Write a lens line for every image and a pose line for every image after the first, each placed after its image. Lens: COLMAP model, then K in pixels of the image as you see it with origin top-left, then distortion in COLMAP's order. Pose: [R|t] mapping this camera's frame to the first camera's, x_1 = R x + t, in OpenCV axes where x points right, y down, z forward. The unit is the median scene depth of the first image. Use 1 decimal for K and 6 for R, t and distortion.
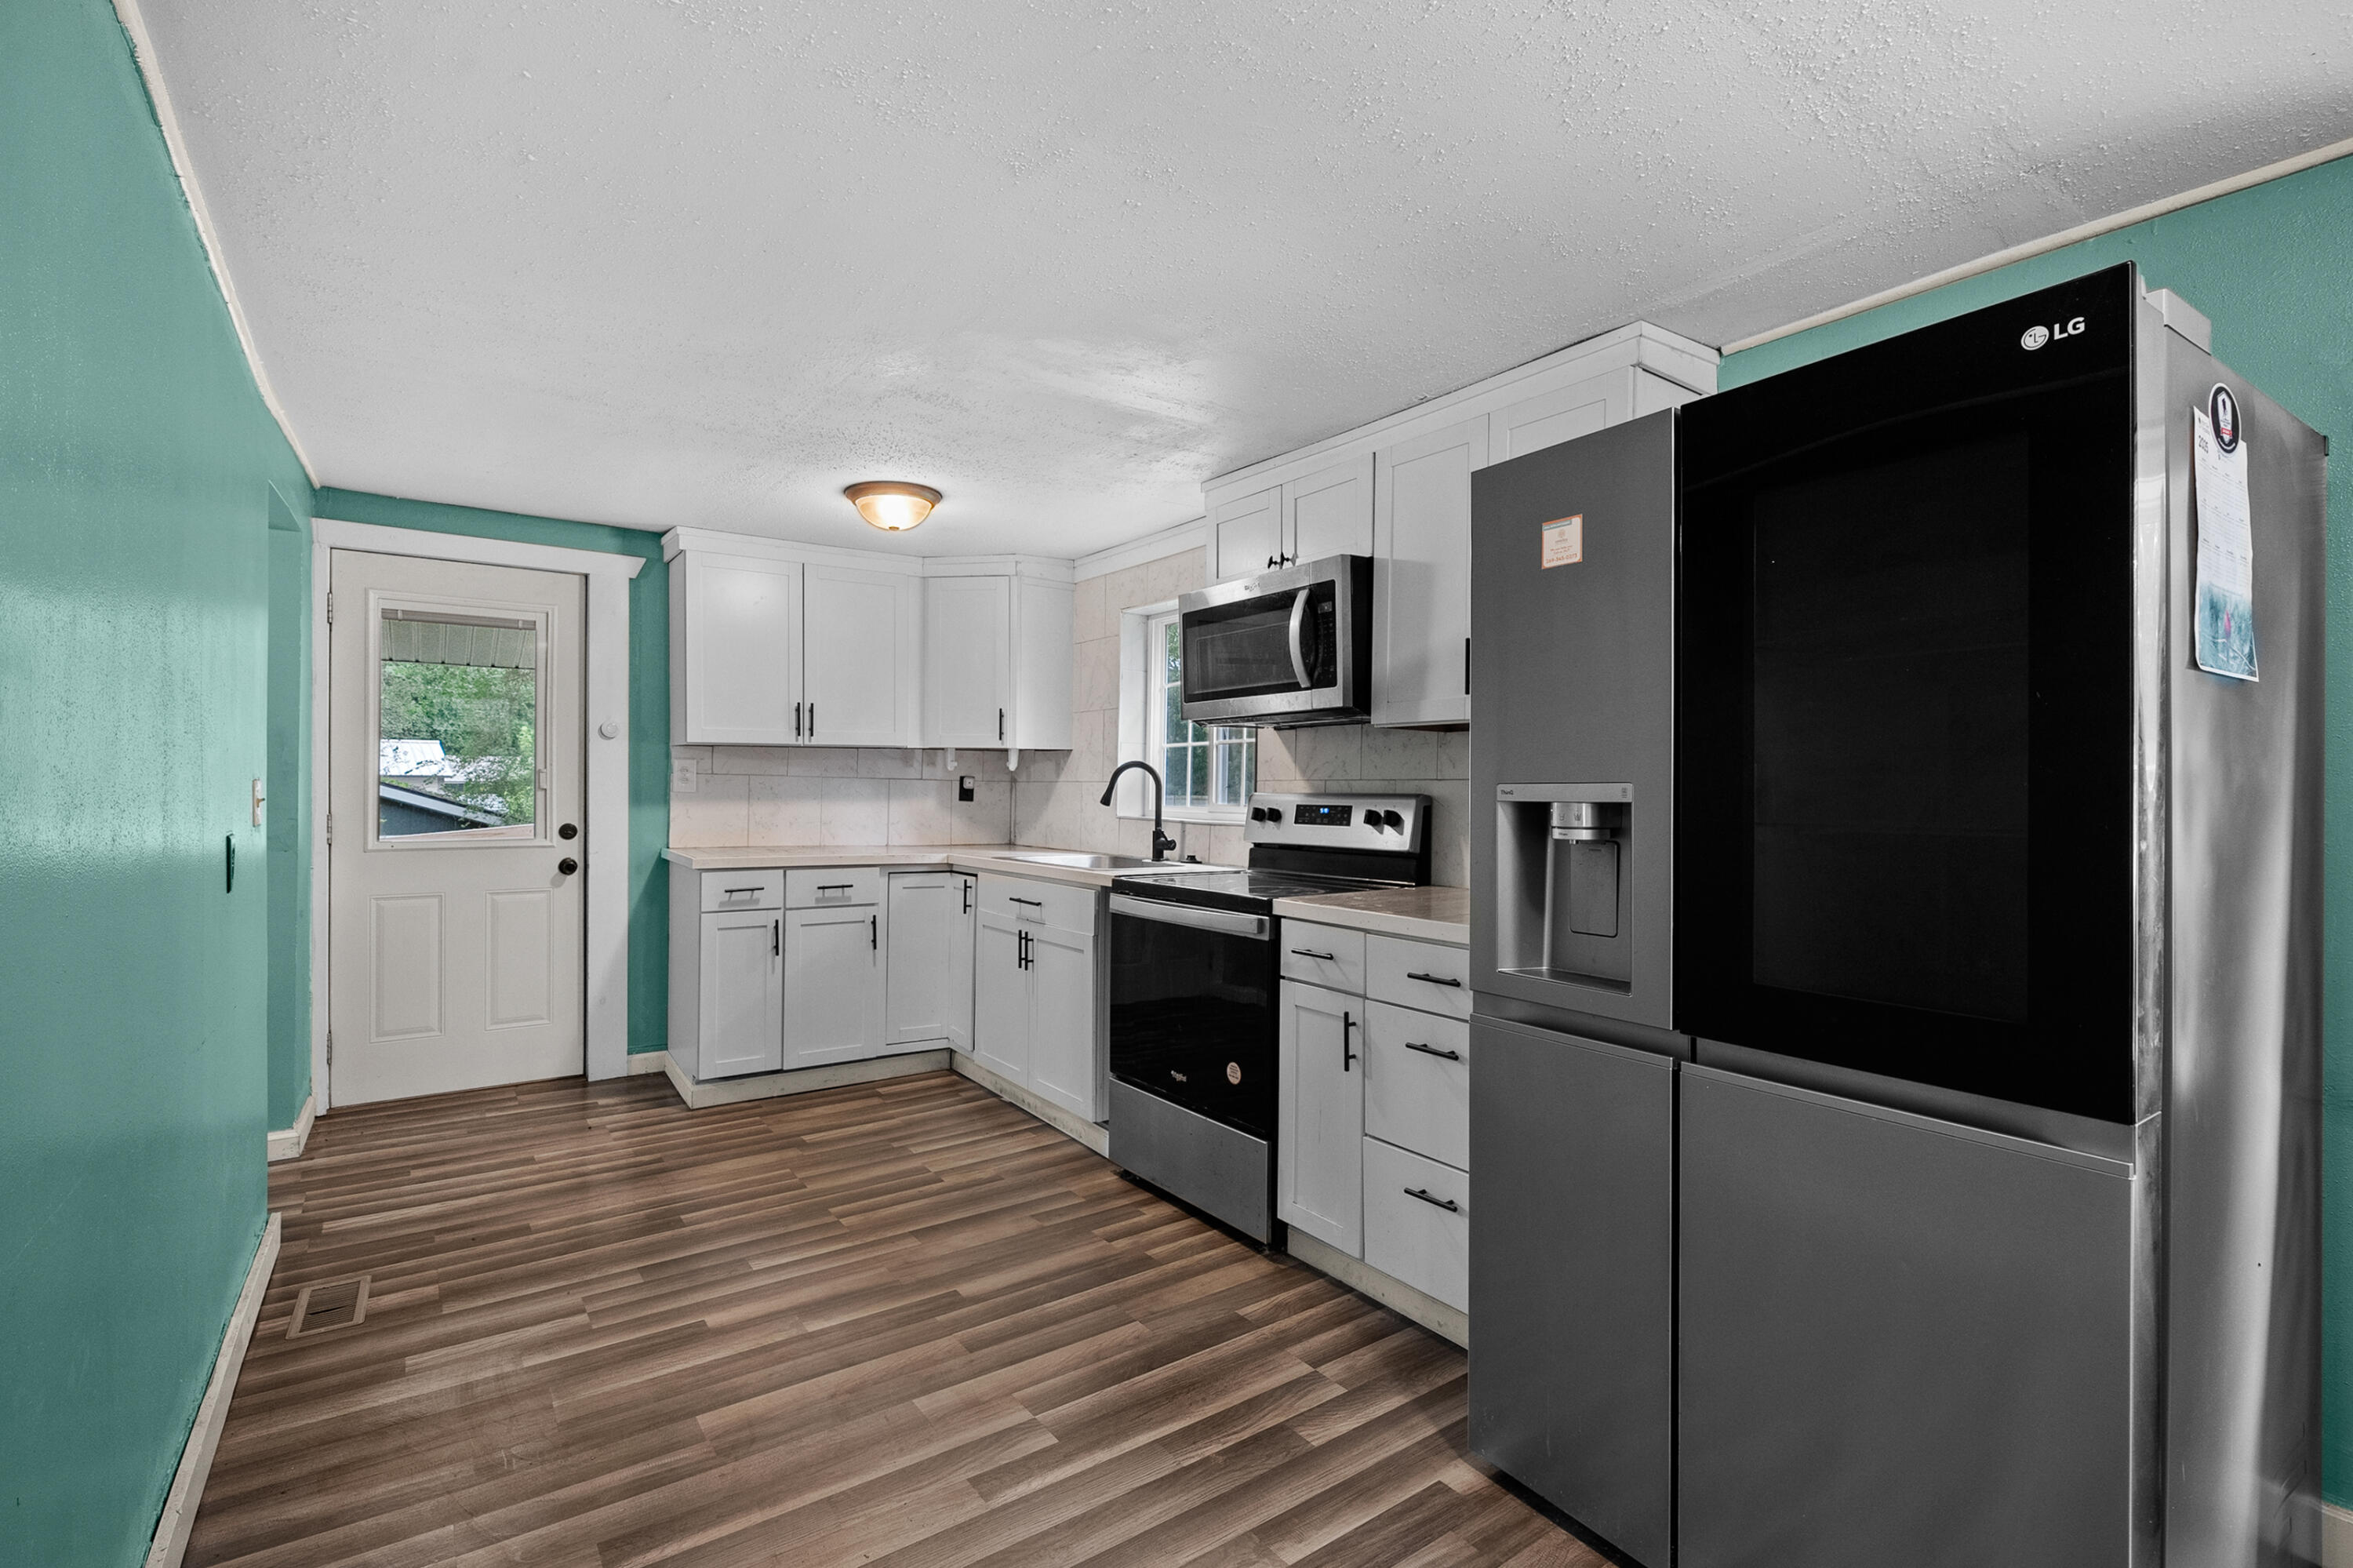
lens RADIAL K [[1072.7, 0, 1135.6], [0, 1072.7, 797.0], [0, 0, 1]] dist [-0.004117, 0.000740]
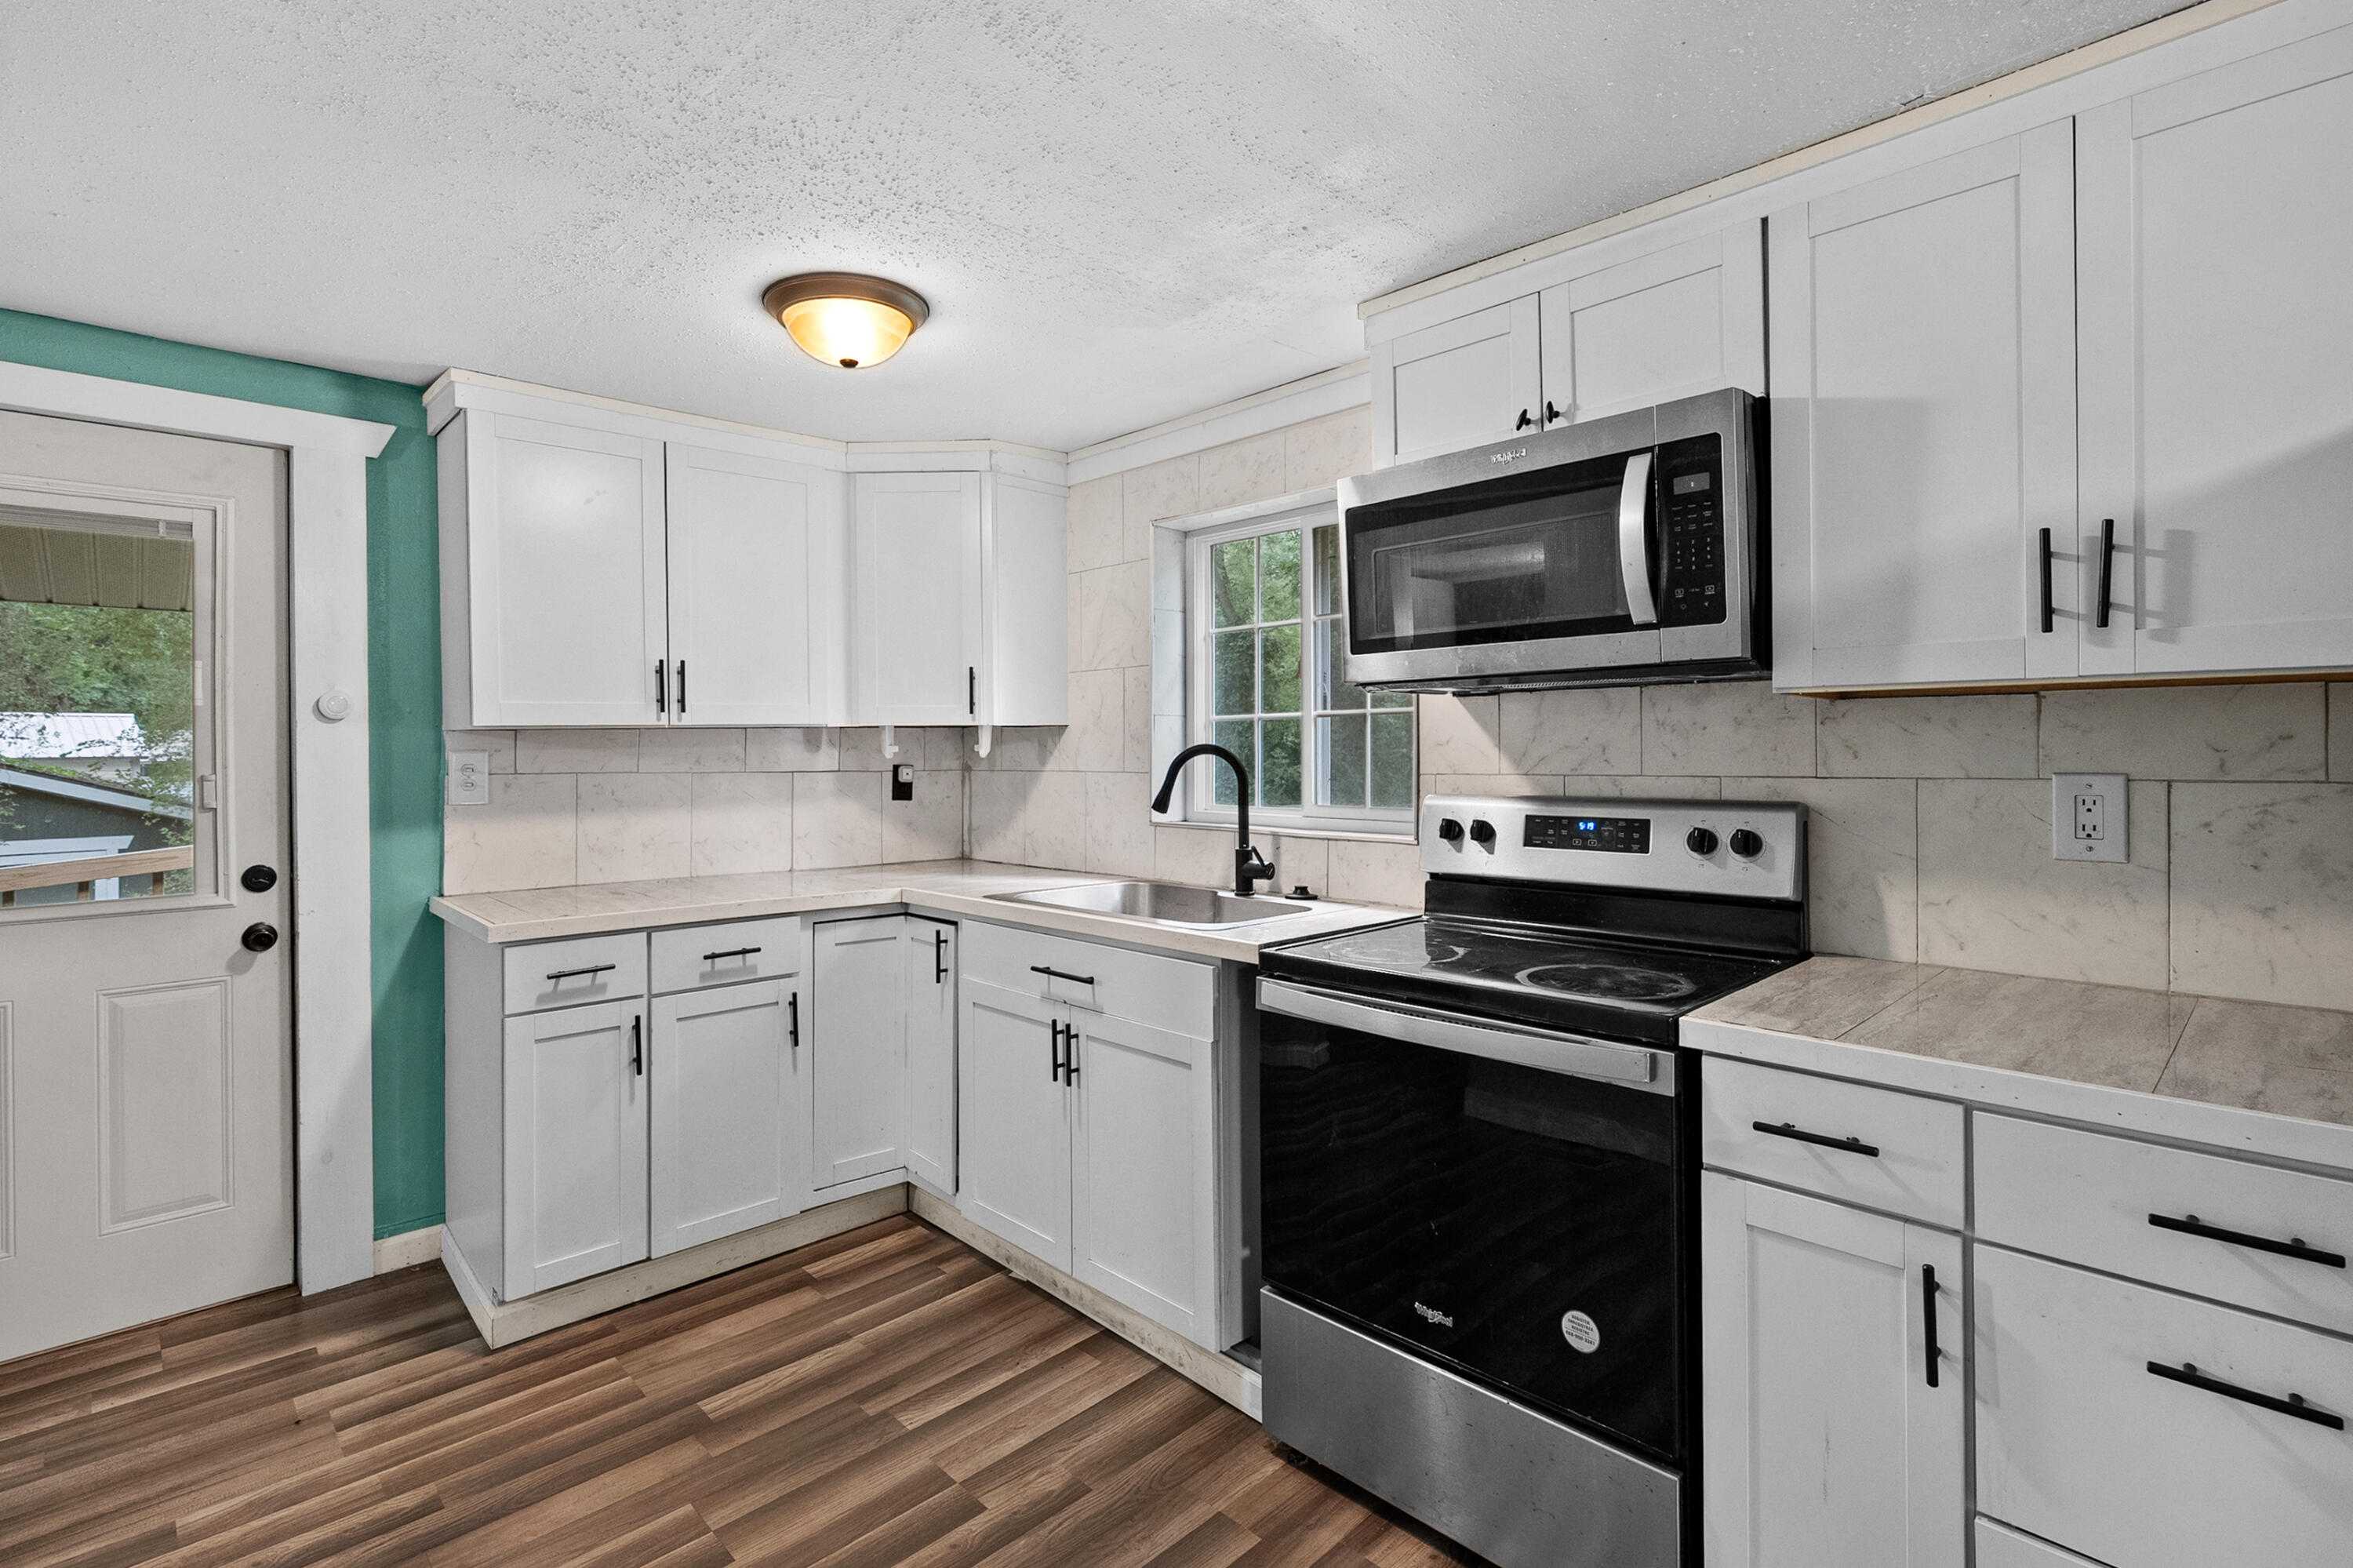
lens RADIAL K [[1072.7, 0, 1111.4], [0, 1072.7, 743.2], [0, 0, 1]] dist [-0.004117, 0.000740]
pose [[0.988012, -0.017599, 0.153368, -0.171358], [0.019291, 0.999768, -0.009553, -0.031244], [-0.153164, 0.012397, 0.988123, 0.382979]]
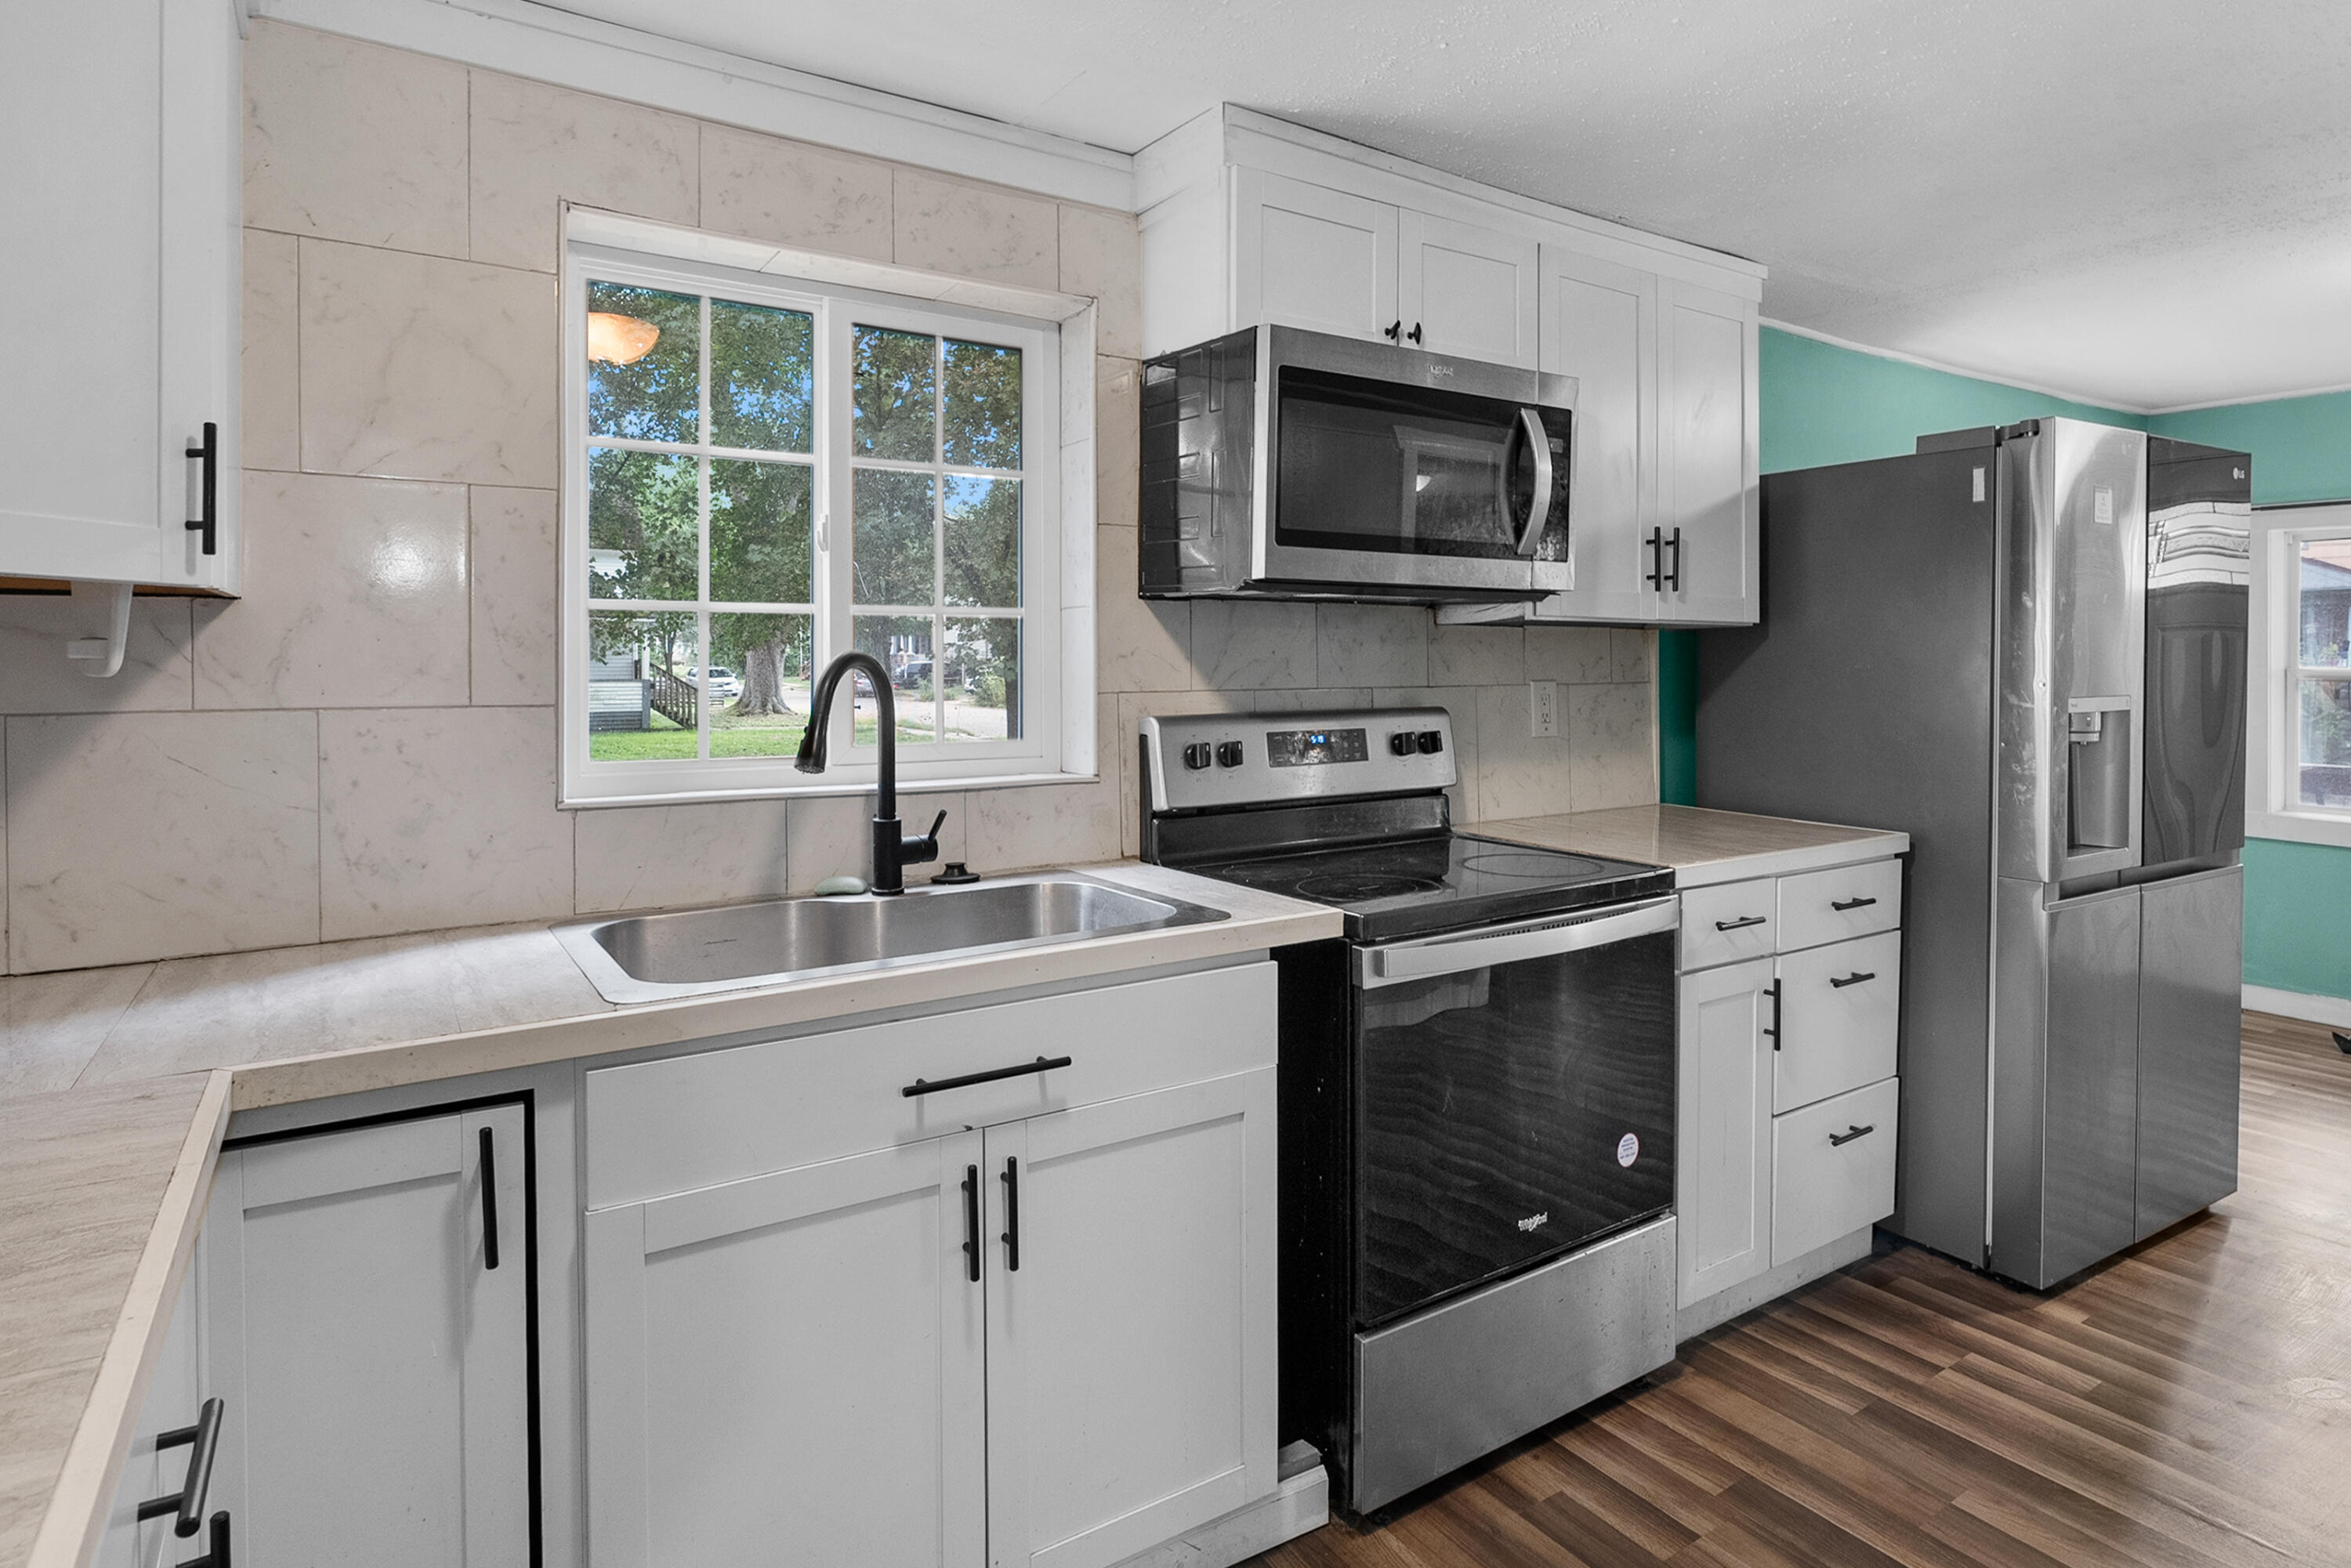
lens RADIAL K [[1309.8, 0, 1218.2], [0, 1309.8, 688.3], [0, 0, 1]] dist [-0.005740, 0.003072]
pose [[-0.014494, -0.026982, 0.999531, -0.525848], [0.008766, 0.999594, 0.027111, -0.034331], [-0.999857, 0.009155, -0.014251, 0.961080]]
